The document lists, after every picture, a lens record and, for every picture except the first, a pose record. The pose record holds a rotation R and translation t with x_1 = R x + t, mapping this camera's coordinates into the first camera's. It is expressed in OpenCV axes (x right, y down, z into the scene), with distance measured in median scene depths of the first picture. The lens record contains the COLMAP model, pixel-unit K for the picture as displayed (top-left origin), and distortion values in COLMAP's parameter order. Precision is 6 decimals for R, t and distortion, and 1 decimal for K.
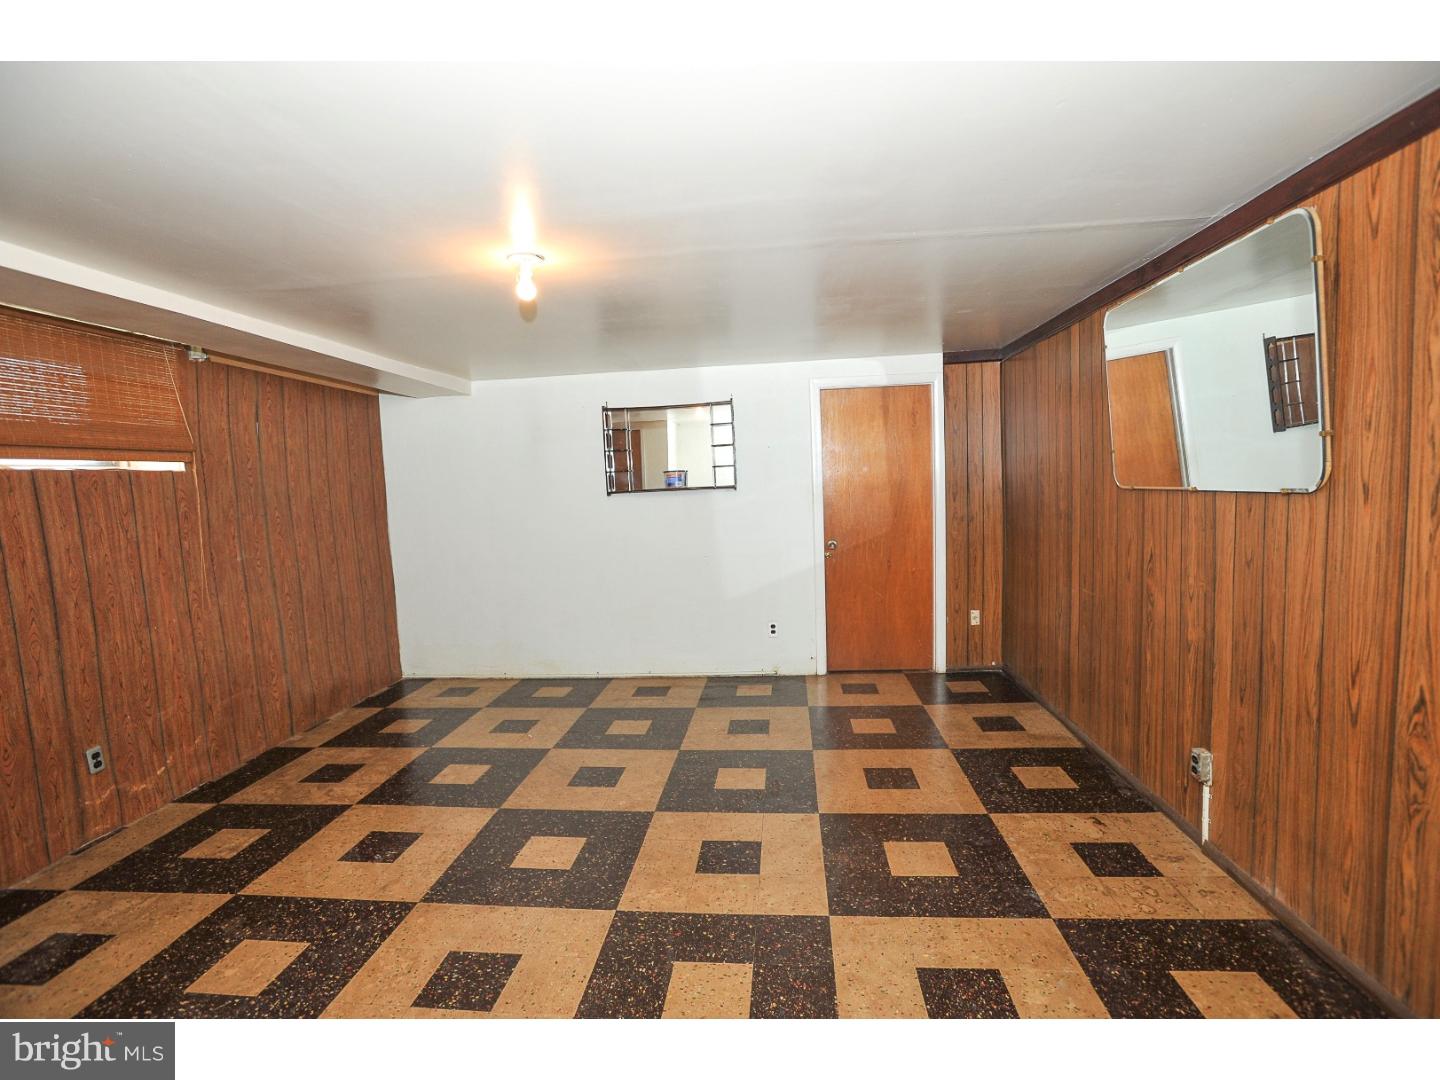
lens RADIAL K [[695.5, 0, 721.5], [0, 695.5, 543.5], [0, 0, 1]] dist [-0.061488, 0.022324]
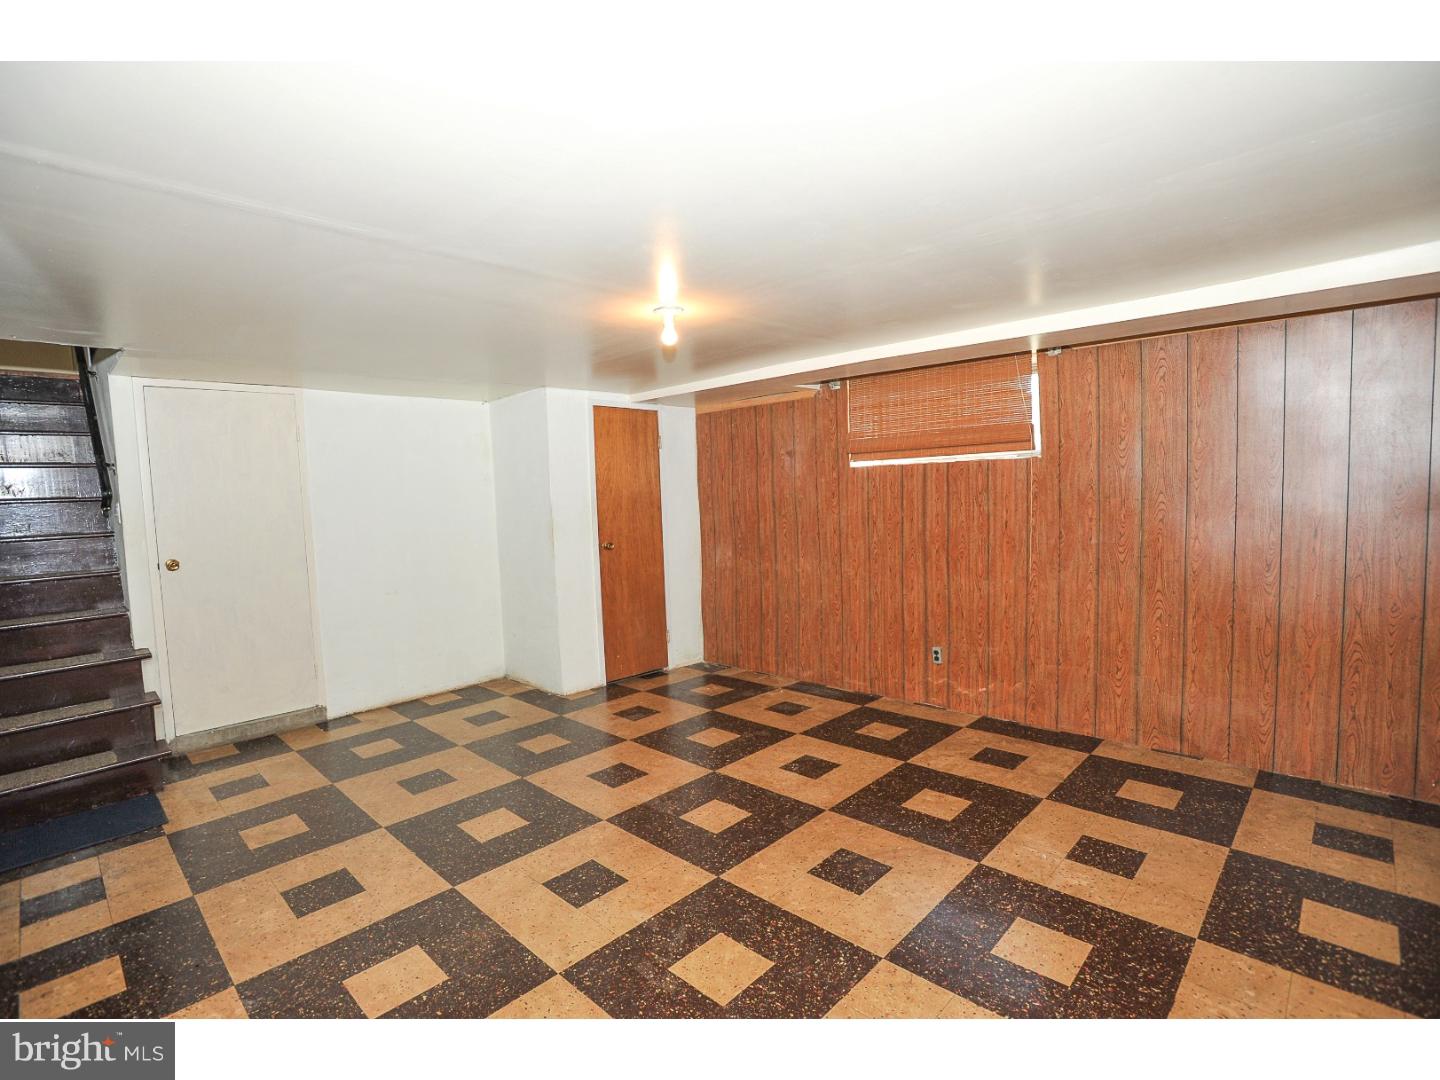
lens RADIAL K [[695.5, 0, 719.3], [0, 695.5, 540.9], [0, 0, 1]] dist [-0.061488, 0.022324]
pose [[-0.619922, 0.118464, -0.775669, 0.540589], [-0.010800, 0.987156, 0.159395, -0.172701], [0.784589, 0.107189, -0.610681, 1.534204]]
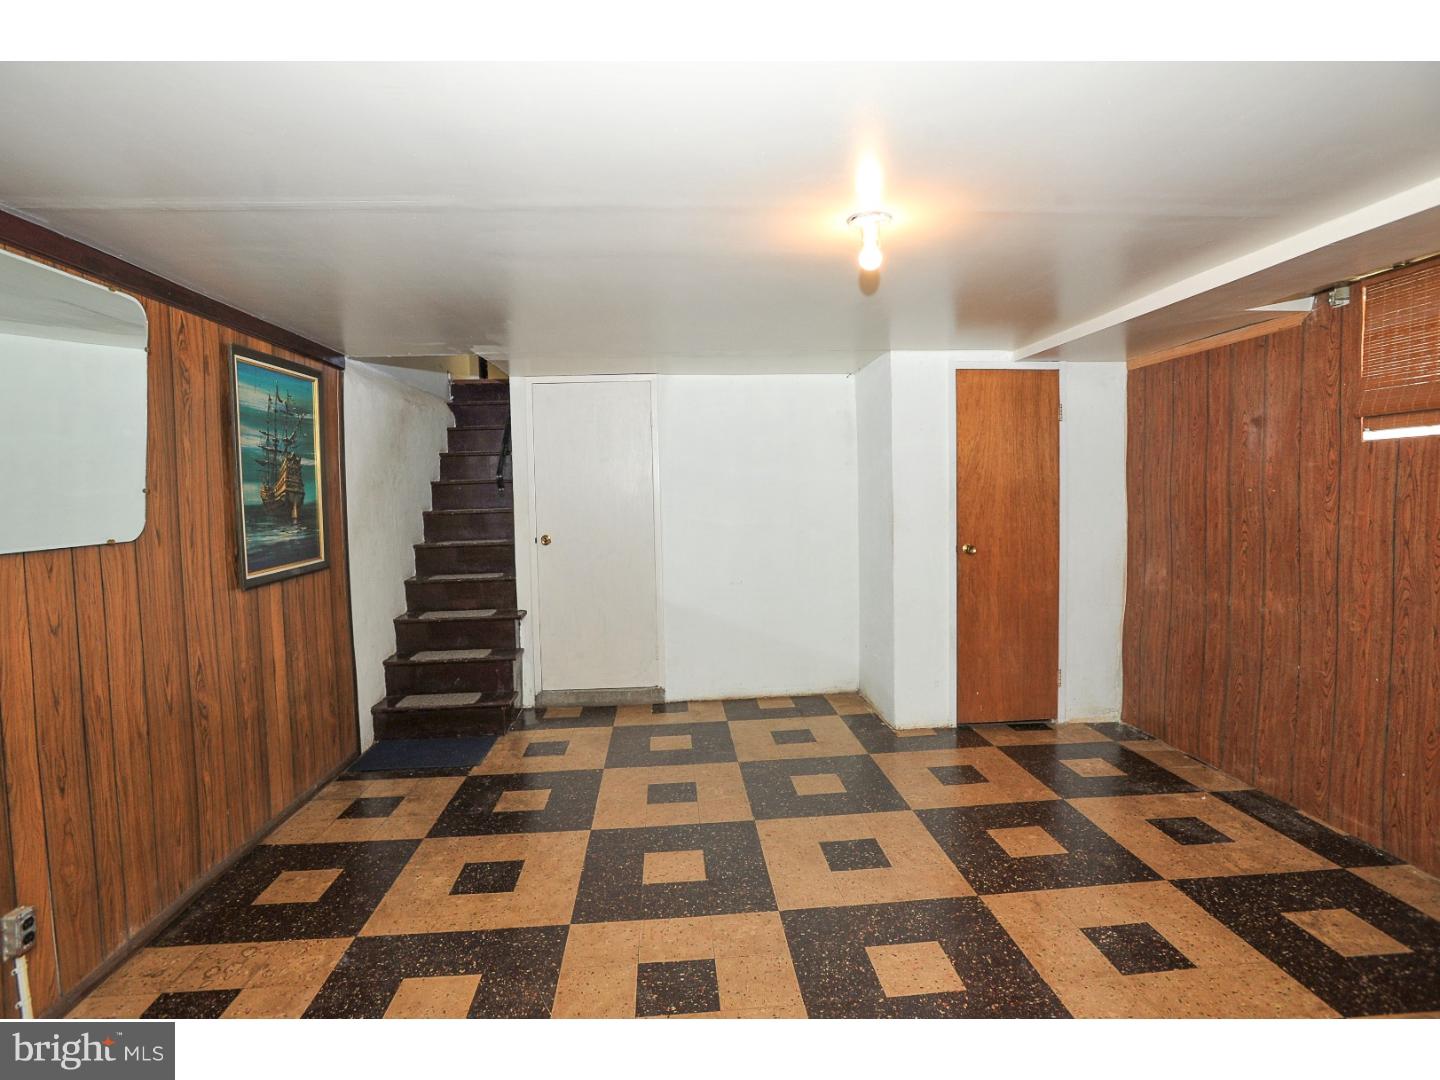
lens RADIAL K [[740.0, 0, 721.9], [0, 740.0, 528.8], [0, 0, 1]] dist [-0.053966, 0.020168]
pose [[-0.983725, 0.071012, -0.165053, 0.054593], [0.046774, 0.988126, 0.146355, -0.150859], [0.173486, 0.136253, -0.975365, 1.560325]]
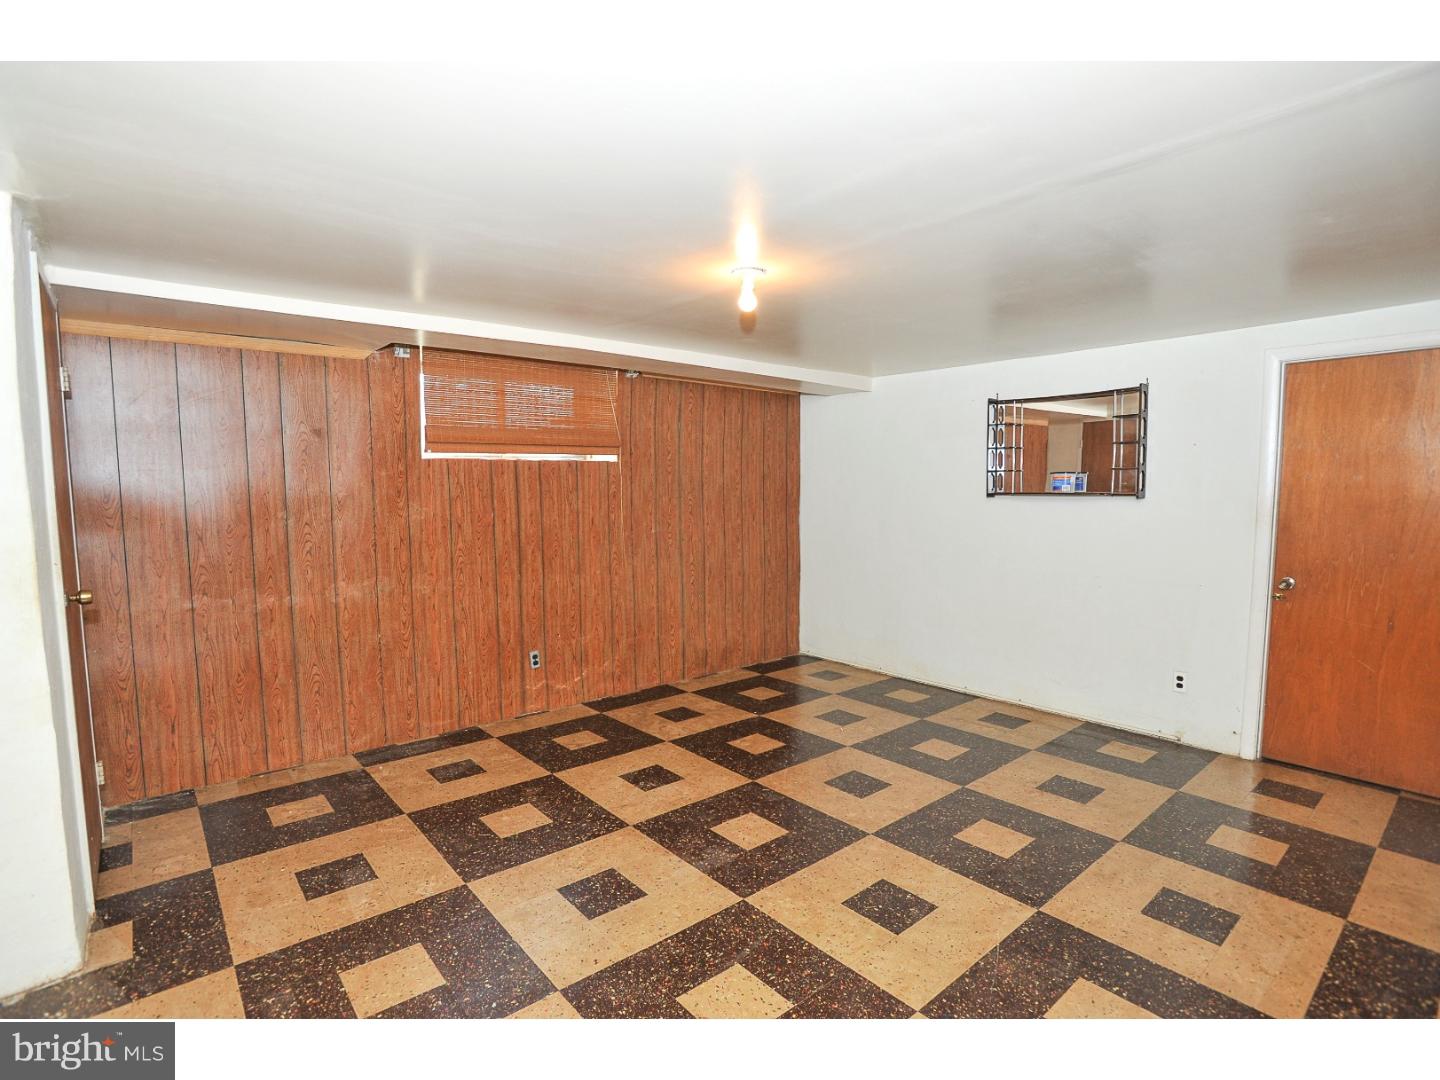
lens RADIAL K [[718.4, 0, 717.0], [0, 718.4, 543.4], [0, 0, 1]] dist [-0.051746, 0.007038]
pose [[0.714217, 0.095095, -0.693435, 0.402442], [-0.087598, 0.995082, 0.046239, -0.034966], [0.694422, 0.027719, 0.719034, 0.147935]]
